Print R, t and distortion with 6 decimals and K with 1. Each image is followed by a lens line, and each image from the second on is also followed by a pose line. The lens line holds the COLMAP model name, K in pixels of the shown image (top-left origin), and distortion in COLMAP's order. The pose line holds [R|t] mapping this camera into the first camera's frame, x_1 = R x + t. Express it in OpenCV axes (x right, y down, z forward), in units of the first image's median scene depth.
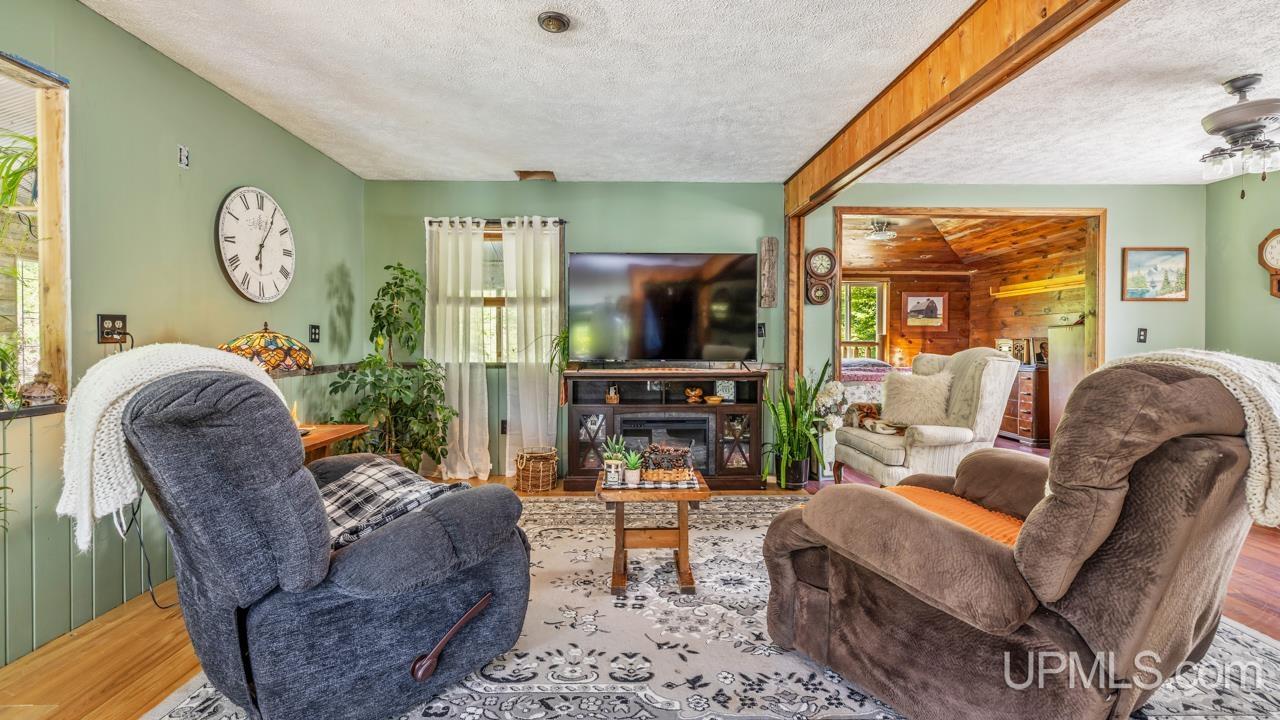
lens RADIAL K [[542.2, 0, 624.4], [0, 542.2, 341.4], [0, 0, 1]] dist [0.002181, 0.000114]
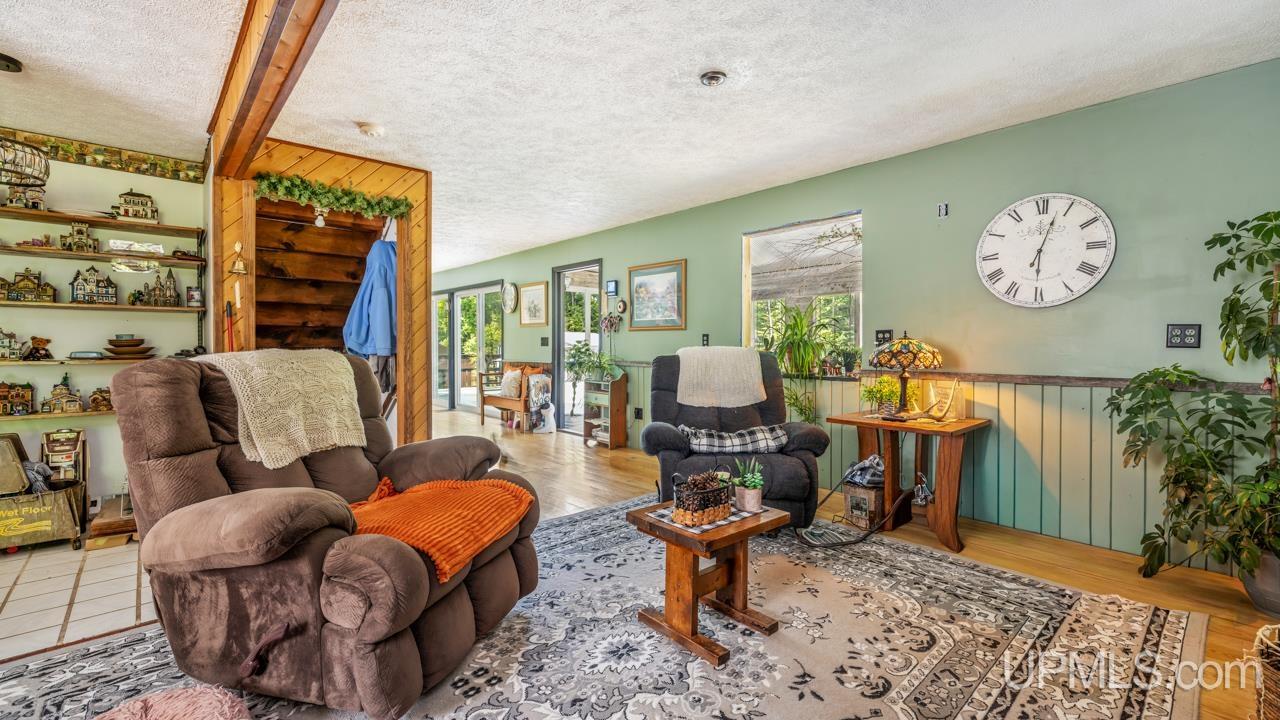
lens RADIAL K [[542.2, 0, 637.1], [0, 542.2, 352.4], [0, 0, 1]] dist [0.002181, 0.000114]
pose [[-0.748208, 0.008100, -0.663415, 0.566669], [-0.002462, 0.999885, 0.014984, -0.001761], [0.663459, 0.012844, -0.748102, 1.286726]]
